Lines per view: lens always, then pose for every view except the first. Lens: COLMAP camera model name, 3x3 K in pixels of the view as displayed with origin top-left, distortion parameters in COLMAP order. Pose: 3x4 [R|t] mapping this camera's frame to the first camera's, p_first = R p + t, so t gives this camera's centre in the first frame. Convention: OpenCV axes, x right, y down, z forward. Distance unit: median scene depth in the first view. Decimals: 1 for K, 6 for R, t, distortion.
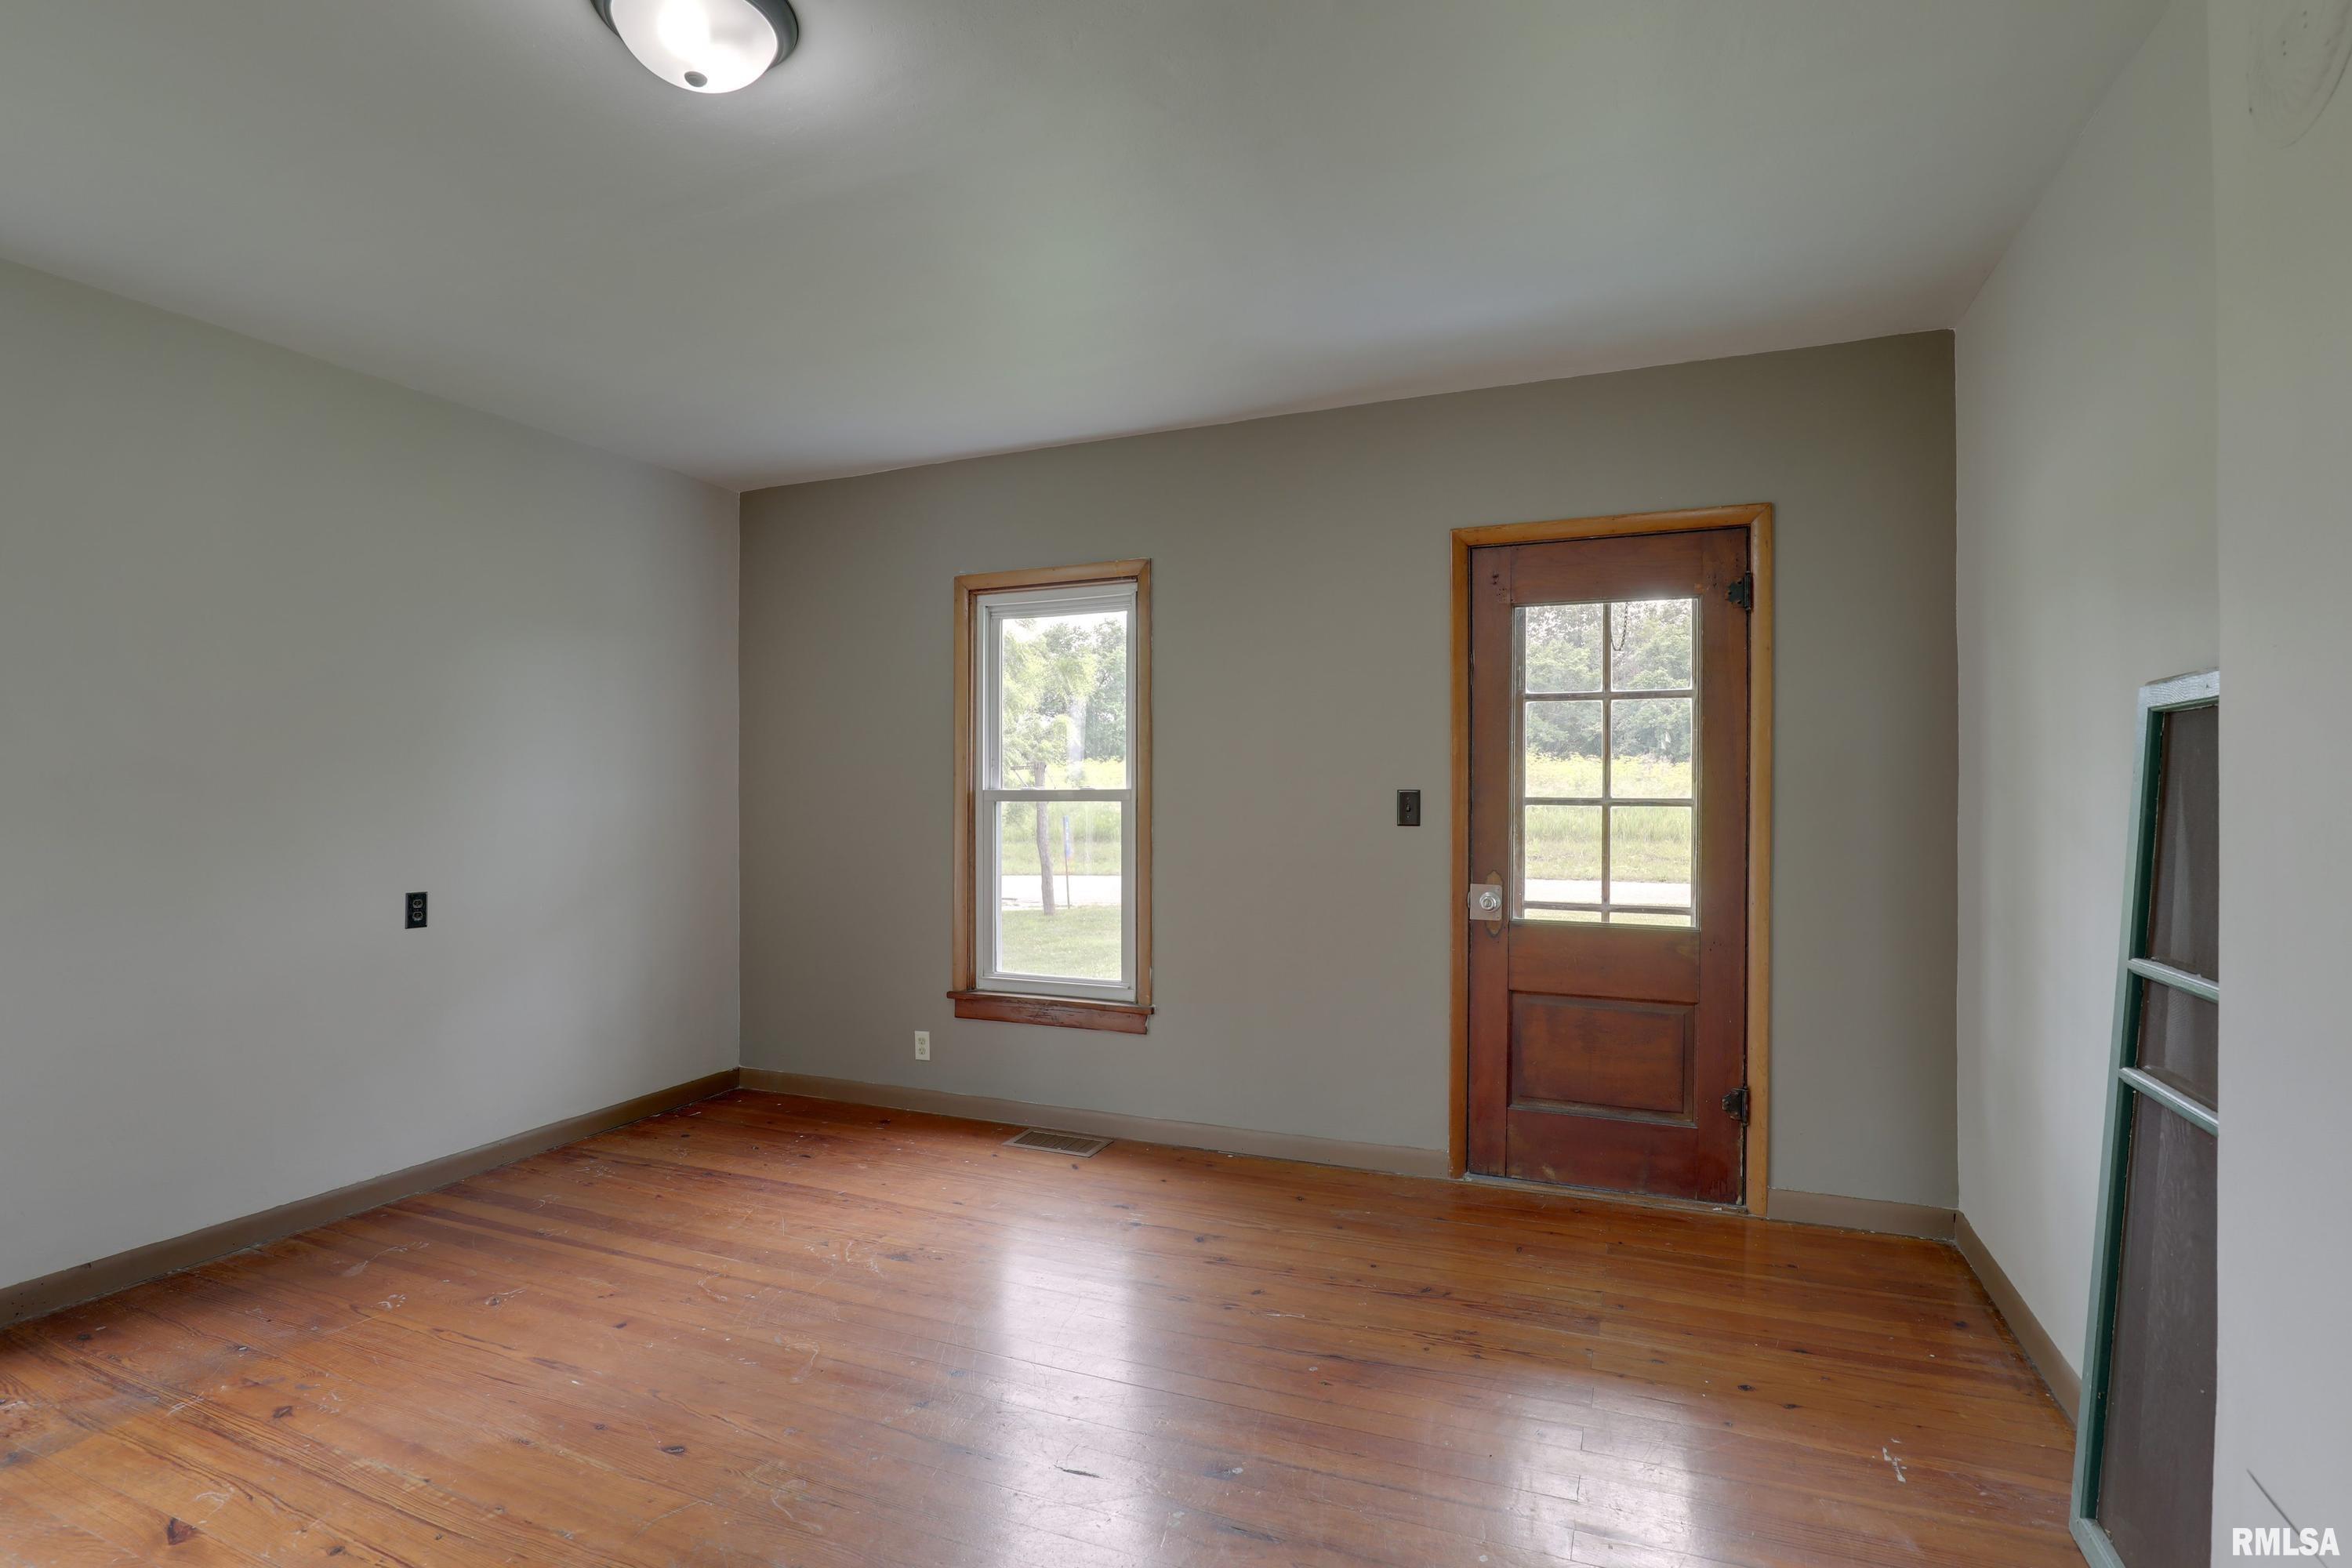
lens RADIAL K [[1127.5, 0, 1210.9], [0, 1127.5, 835.7], [0, 0, 1]] dist [-0.043080, 0.008382]
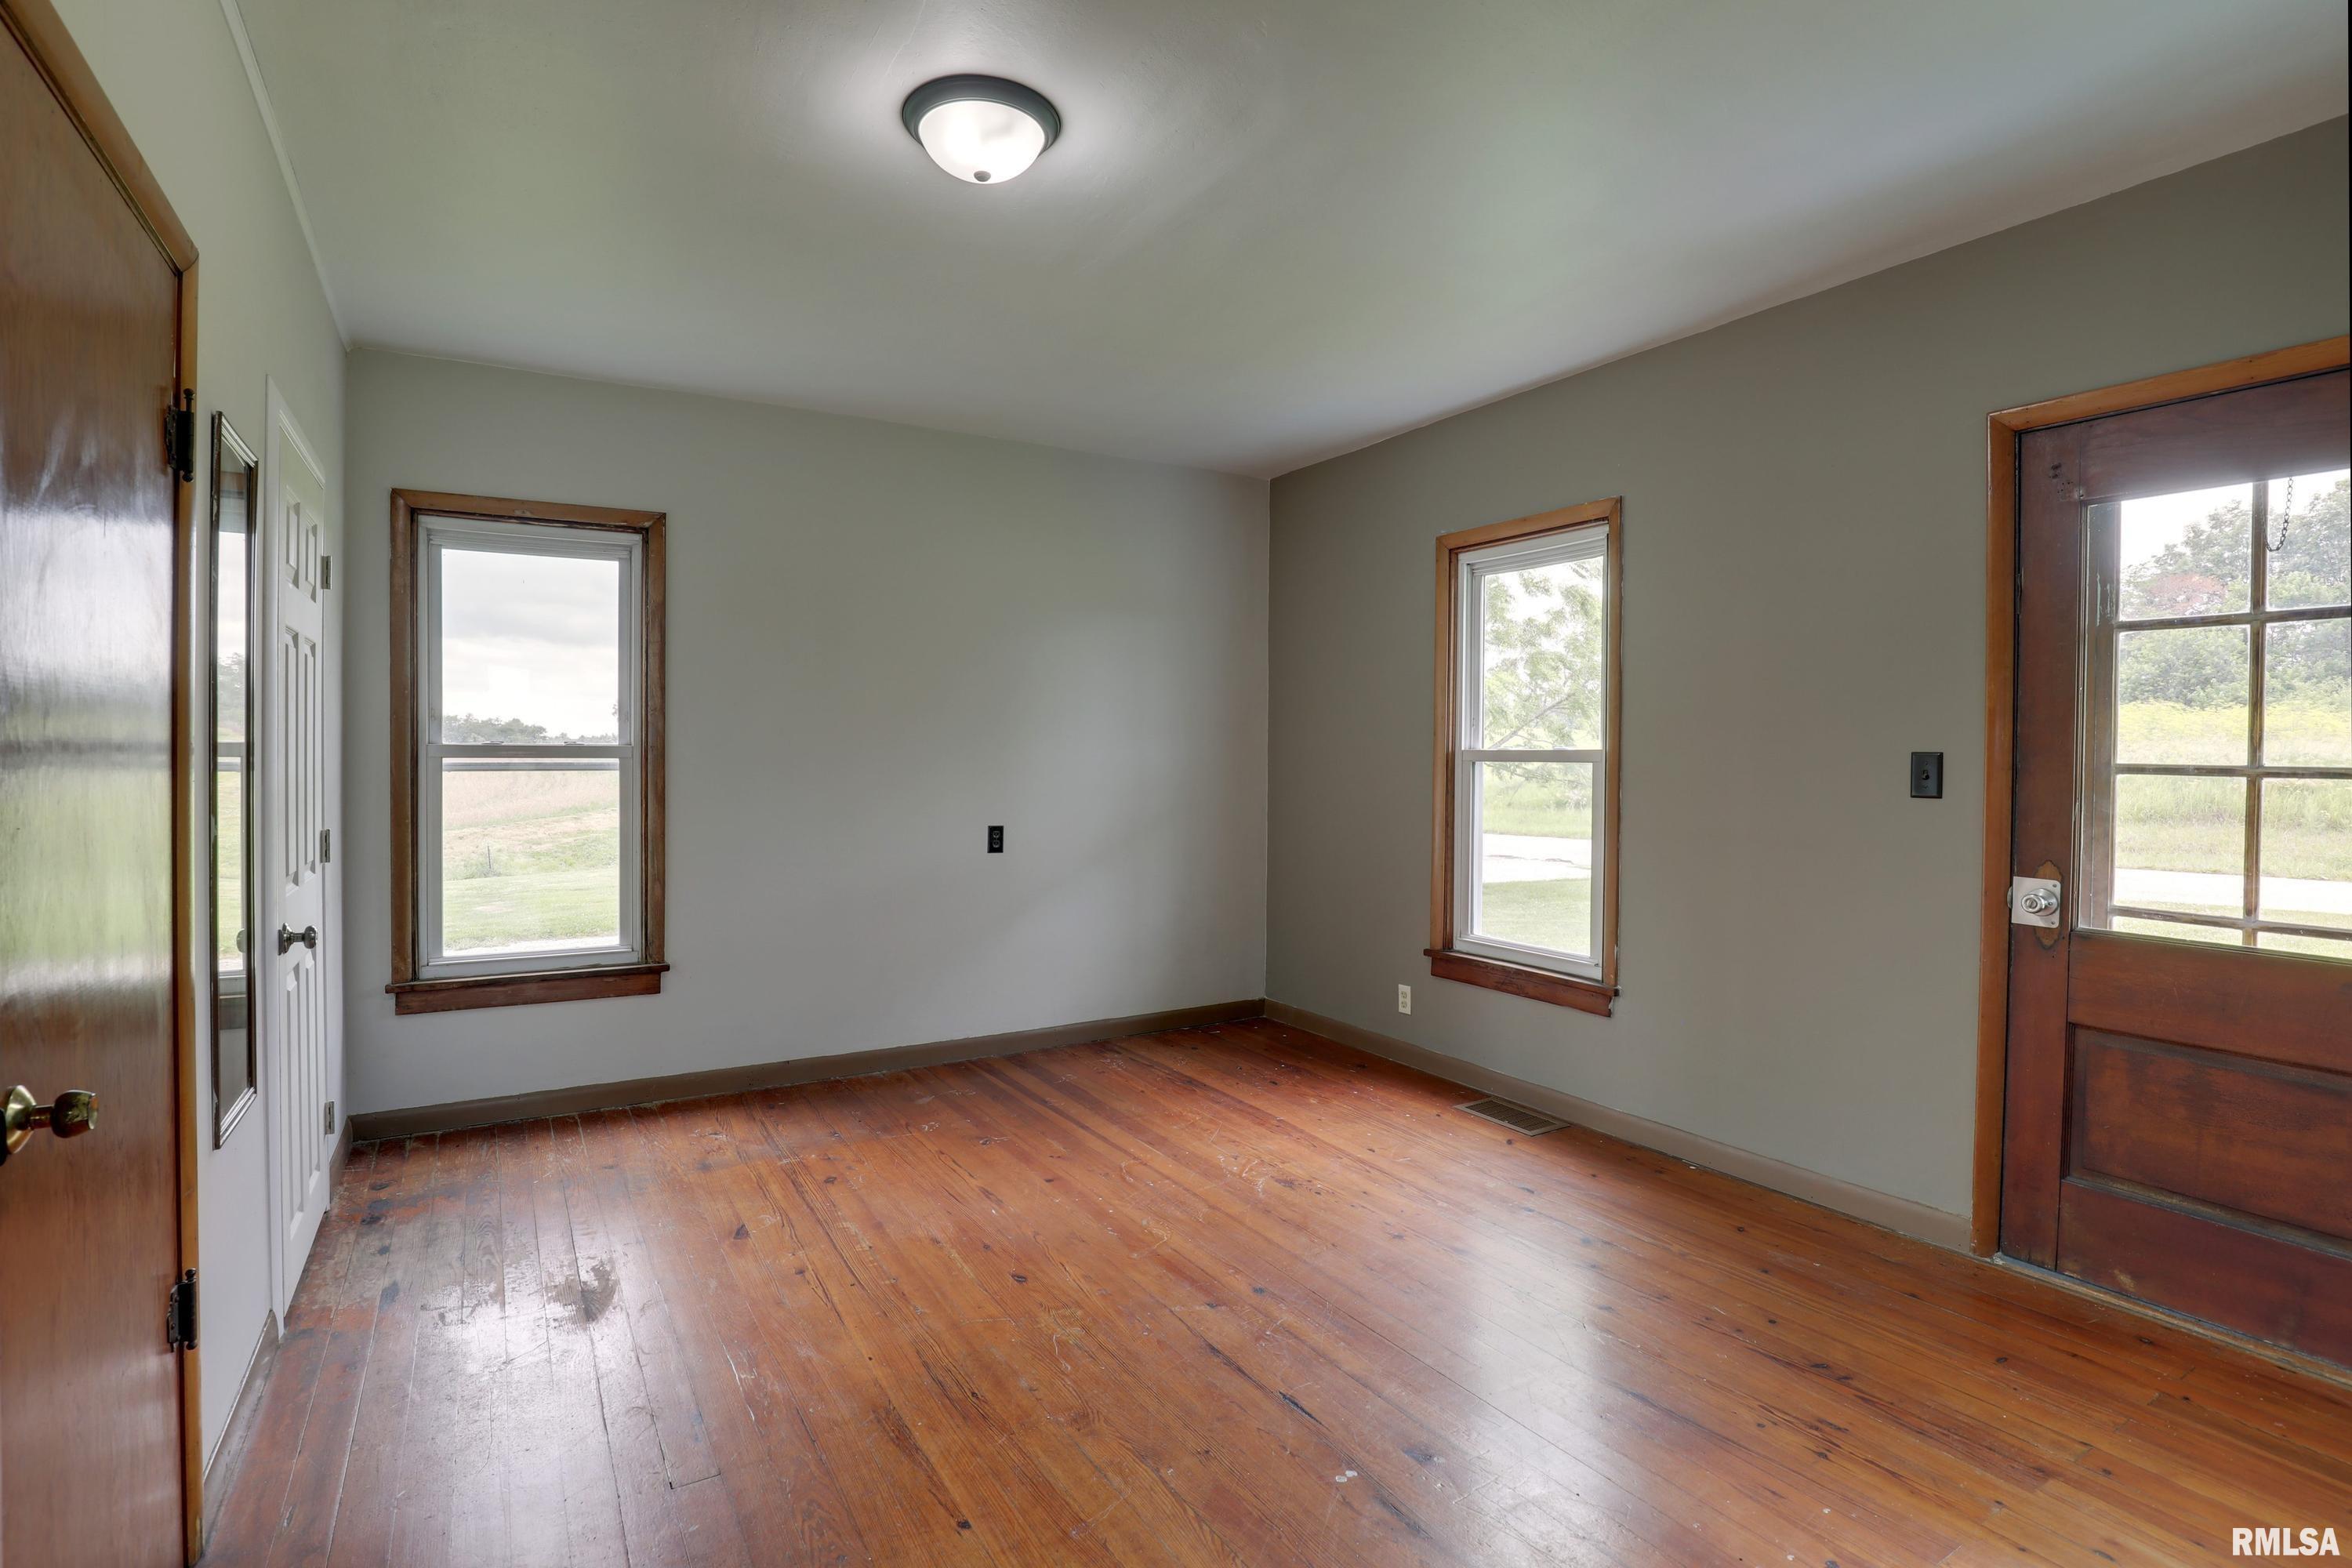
lens RADIAL K [[1159.1, 0, 1207.3], [0, 1159.1, 814.4], [0, 0, 1]] dist [-0.045915, 0.011181]
pose [[0.794160, 0.037747, -0.606536, 0.261421], [-0.029452, 0.999287, 0.023627, -0.001304], [0.606995, -0.000900, 0.794705, 0.058699]]
